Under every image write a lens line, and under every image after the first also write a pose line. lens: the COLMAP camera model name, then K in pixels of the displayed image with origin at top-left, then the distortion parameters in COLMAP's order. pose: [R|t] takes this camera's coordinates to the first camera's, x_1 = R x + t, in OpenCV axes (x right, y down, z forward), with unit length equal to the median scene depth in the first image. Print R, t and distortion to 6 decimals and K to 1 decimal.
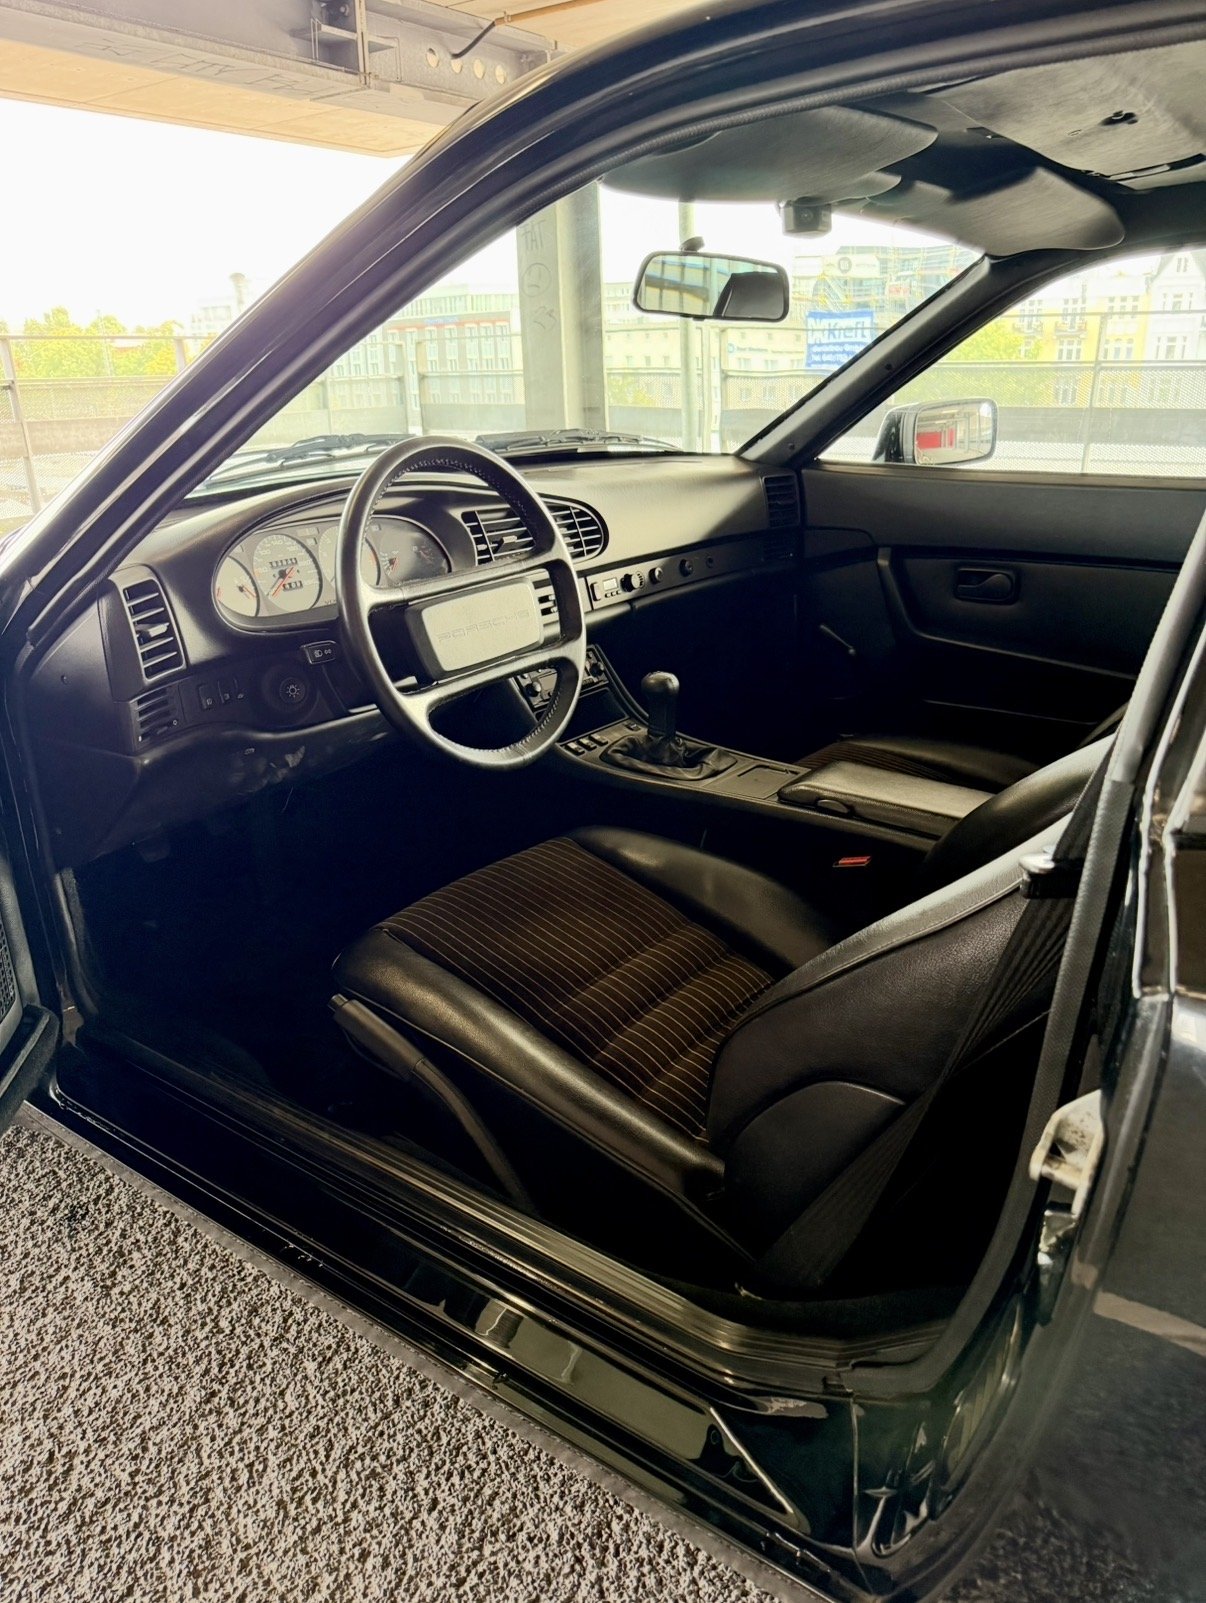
lens RADIAL K [[1077.8, 0, 603.0], [0, 1077.8, 801.5], [0, 0, 1]] dist [0.092636, -0.102511]
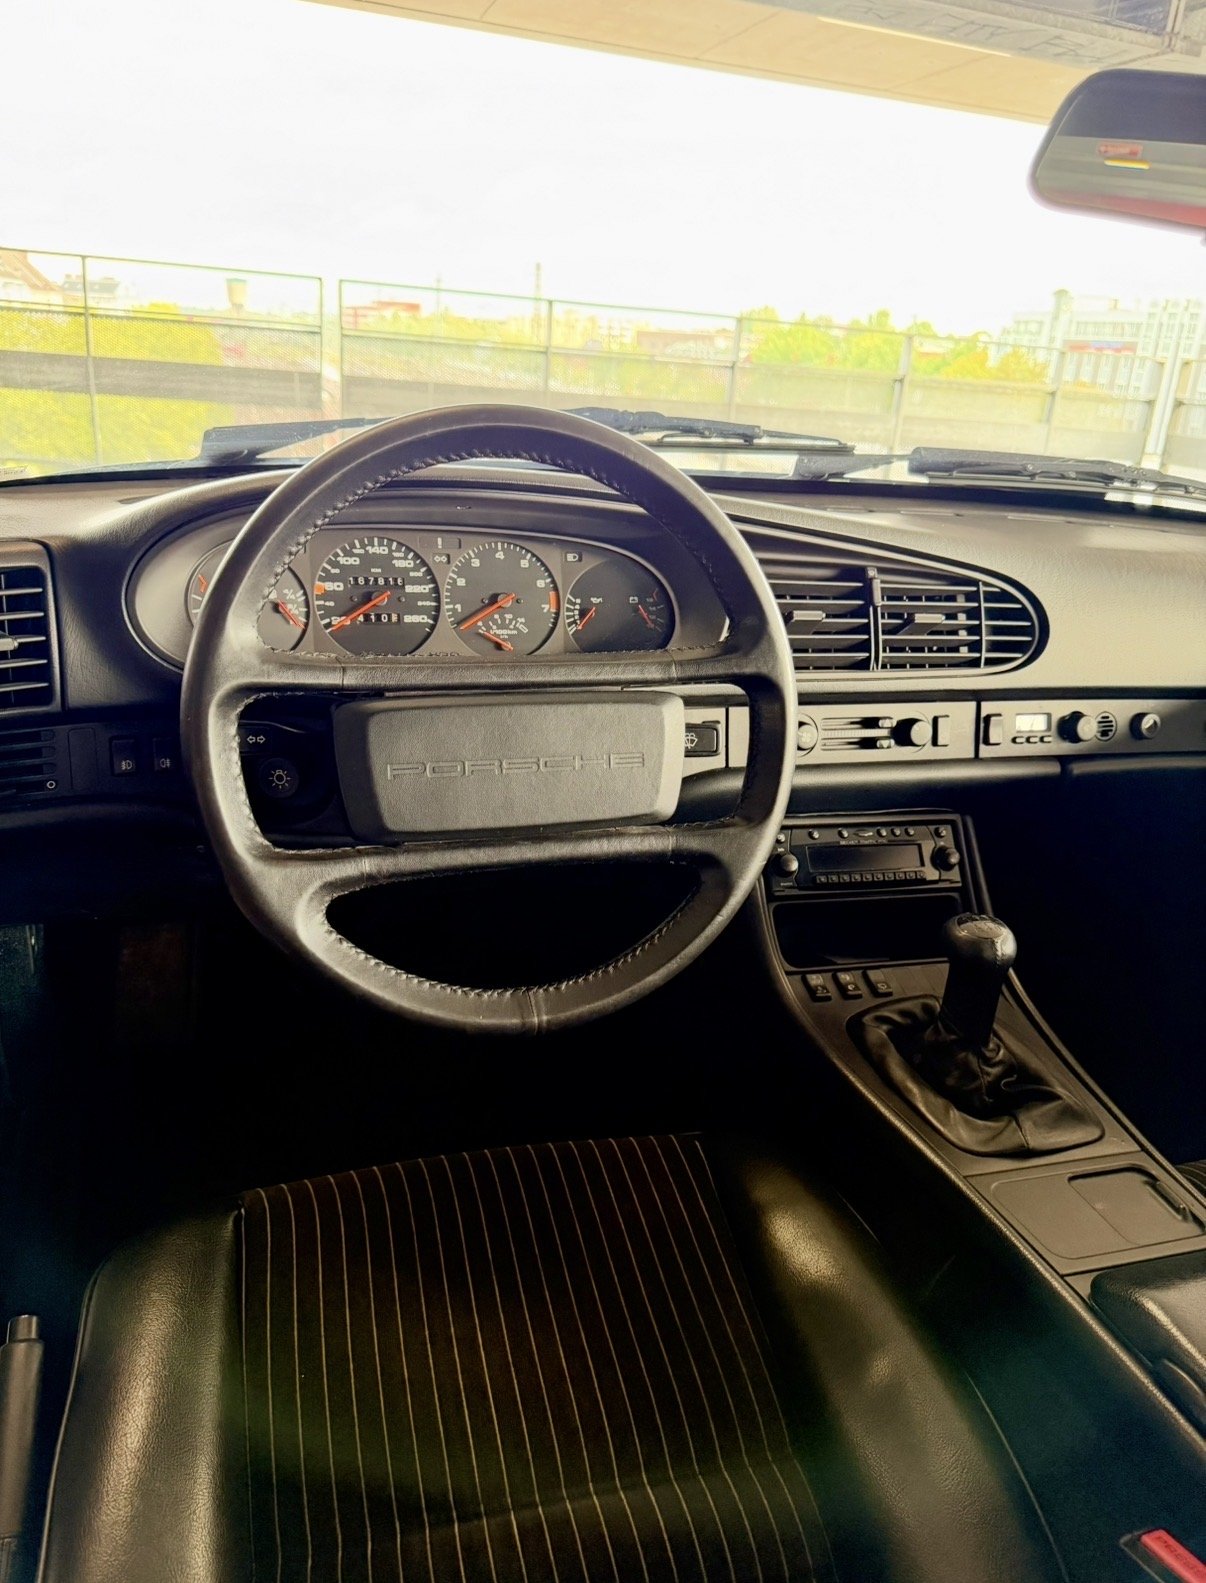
lens RADIAL K [[1151.6, 0, 603.0], [0, 1151.6, 791.5], [0, 0, 1]] dist [0.004349, 0.000234]
pose [[0.812534, 0.286448, -0.507676, 0.146649], [-0.302154, 0.951761, 0.053419, -0.133422], [0.498489, 0.109992, 0.859890, 0.373628]]
